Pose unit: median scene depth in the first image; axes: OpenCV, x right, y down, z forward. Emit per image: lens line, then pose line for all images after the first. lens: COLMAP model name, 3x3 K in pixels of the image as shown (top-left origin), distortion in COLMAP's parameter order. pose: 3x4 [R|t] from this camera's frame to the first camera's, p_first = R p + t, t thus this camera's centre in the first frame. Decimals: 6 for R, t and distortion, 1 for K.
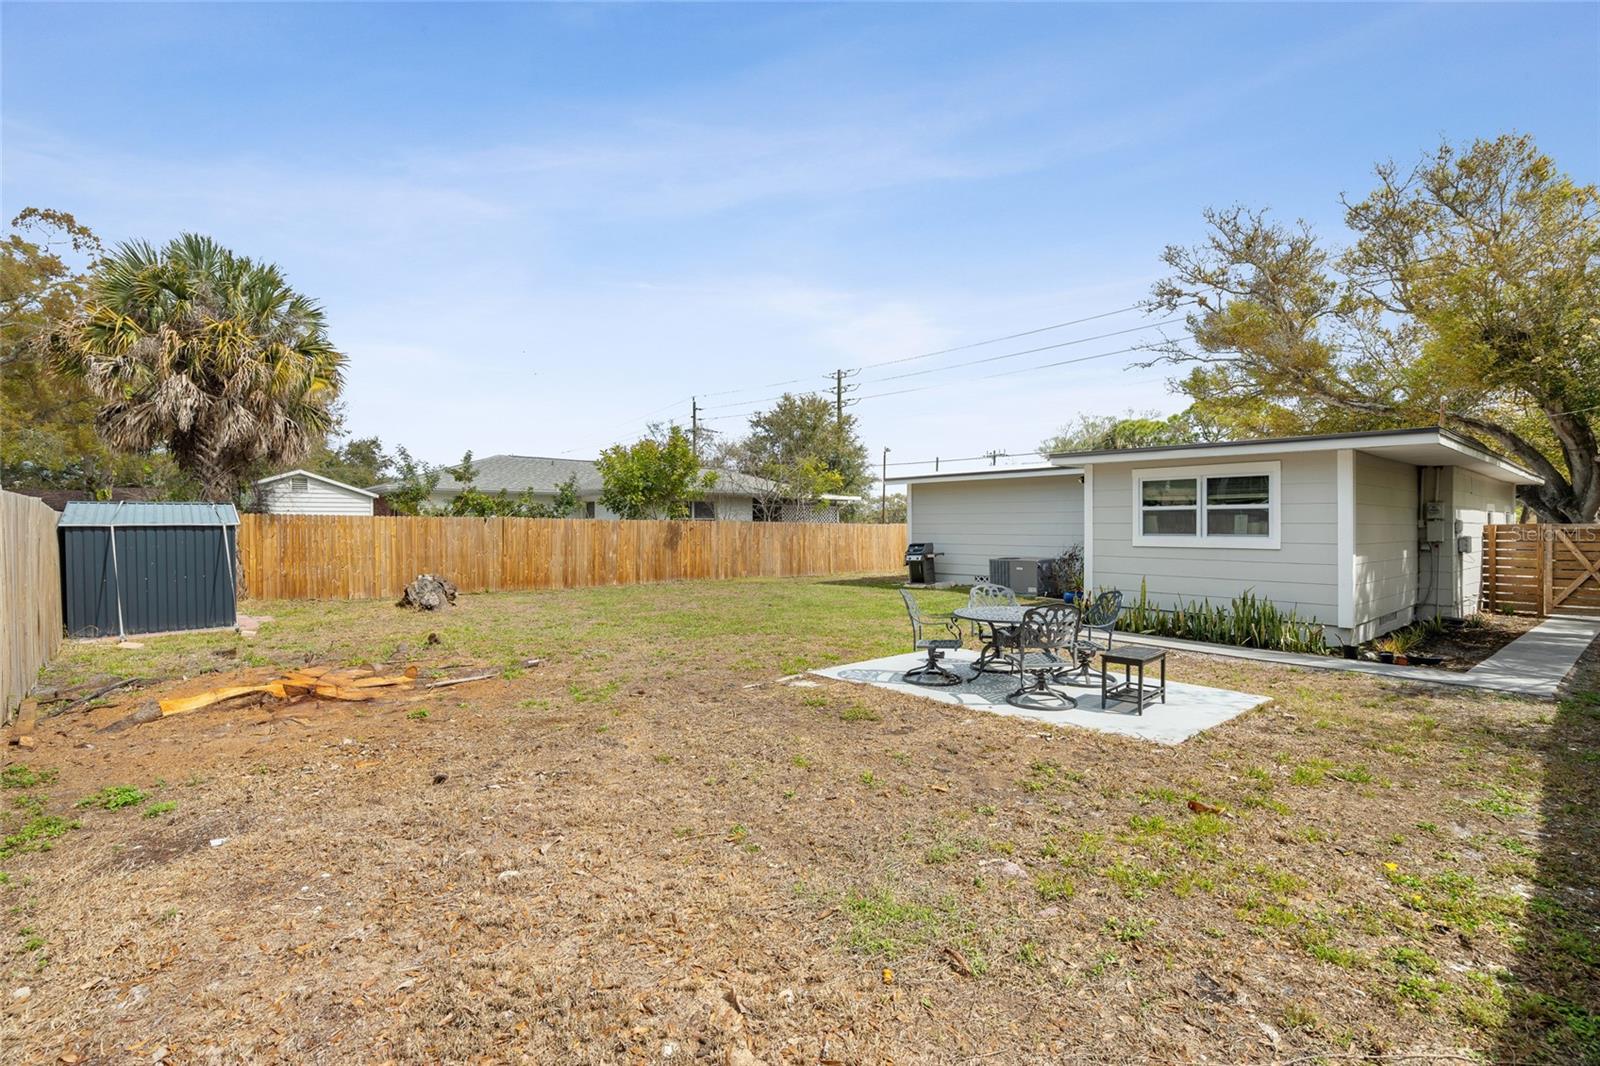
lens RADIAL K [[729.6, 0, 789.4], [0, 729.6, 523.2], [0, 0, 1]] dist [-0.006405, 0.002705]
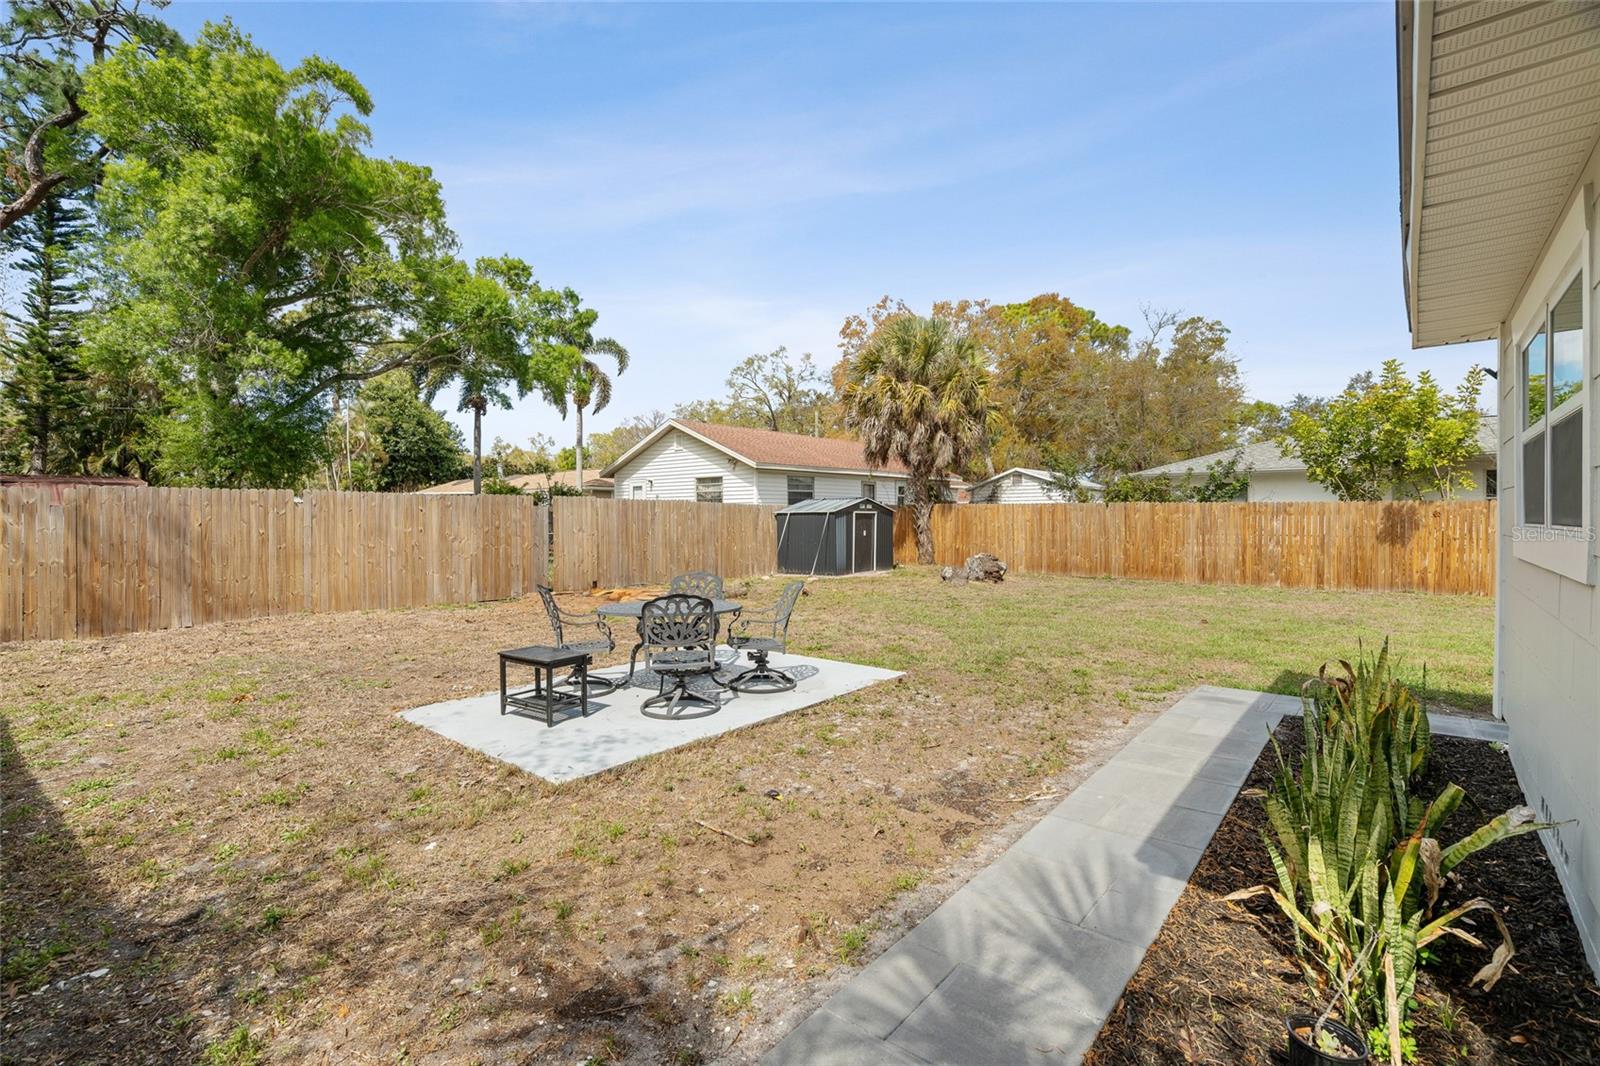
lens RADIAL K [[729.6, 0, 807.4], [0, 729.6, 522.4], [0, 0, 1]] dist [-0.006405, 0.002705]
pose [[0.186012, 0.007444, -0.982519, 0.490107], [0.004720, 0.999953, 0.008469, 0.008615], [0.982536, -0.006213, 0.185968, 0.414270]]
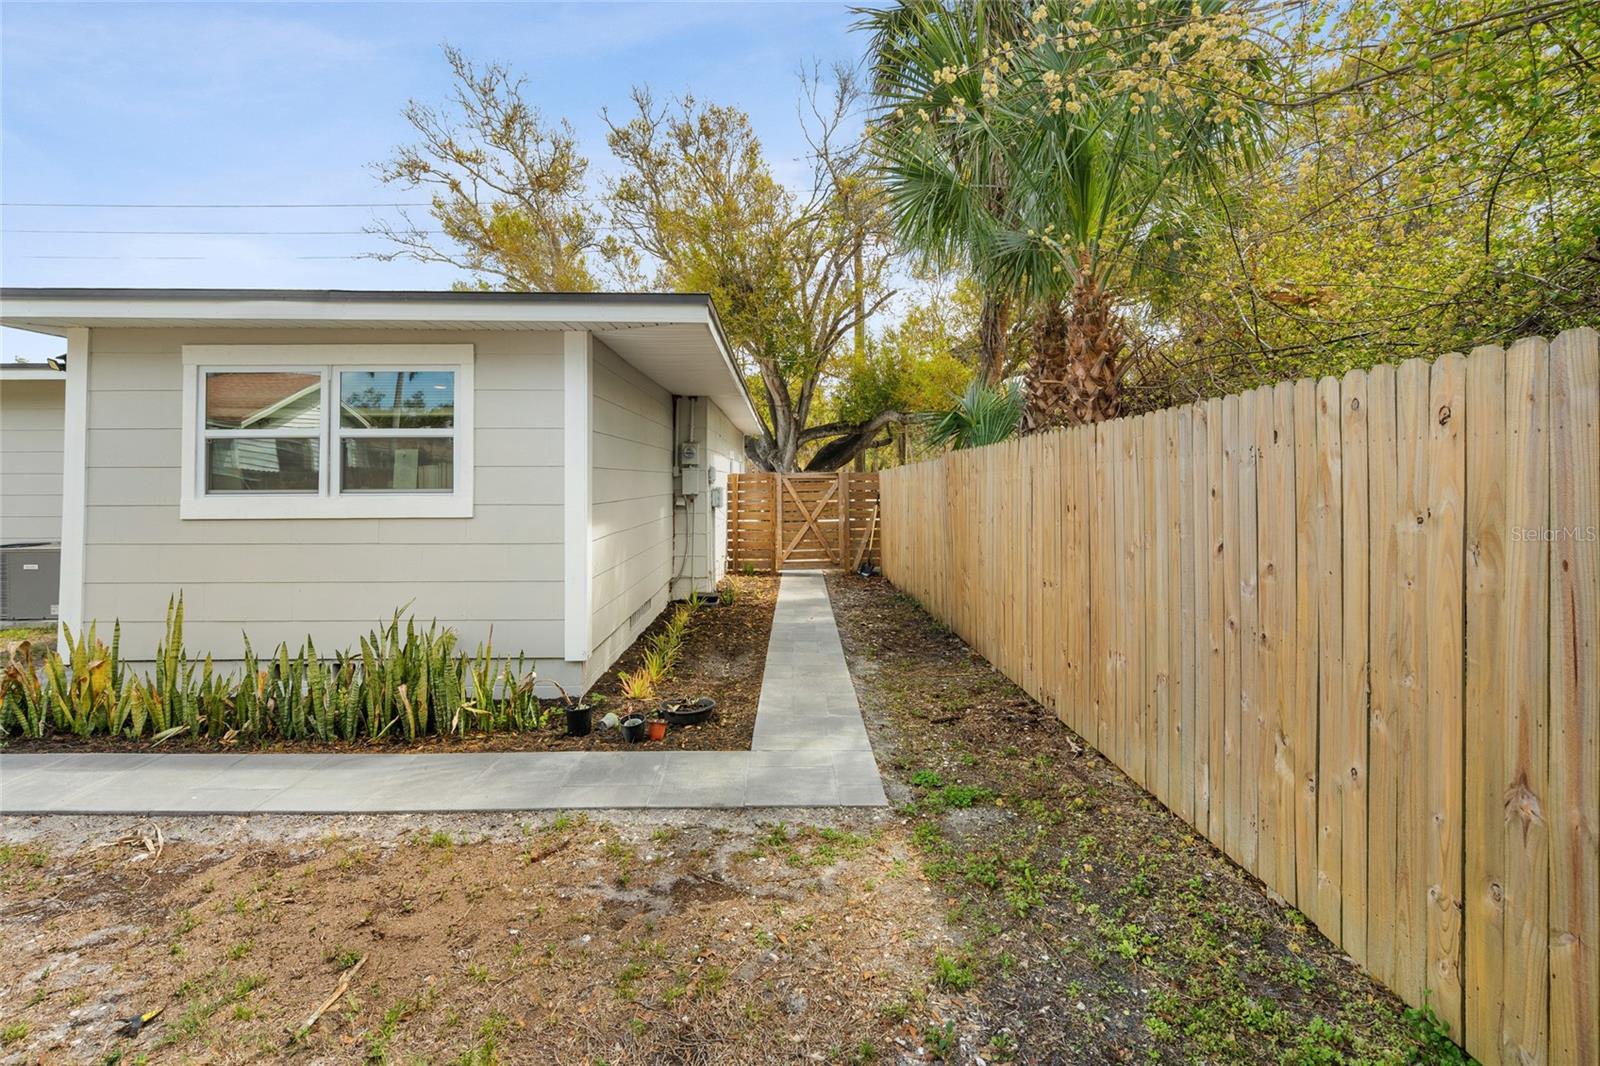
lens RADIAL K [[729.6, 0, 772.0], [0, 729.6, 466.9], [0, 0, 1]] dist [-0.006405, 0.002705]
pose [[0.653190, 0.009184, 0.757139, 0.236445], [0.001580, 0.999908, -0.013492, 0.004176], [-0.757193, 0.010009, 0.653115, 0.282468]]
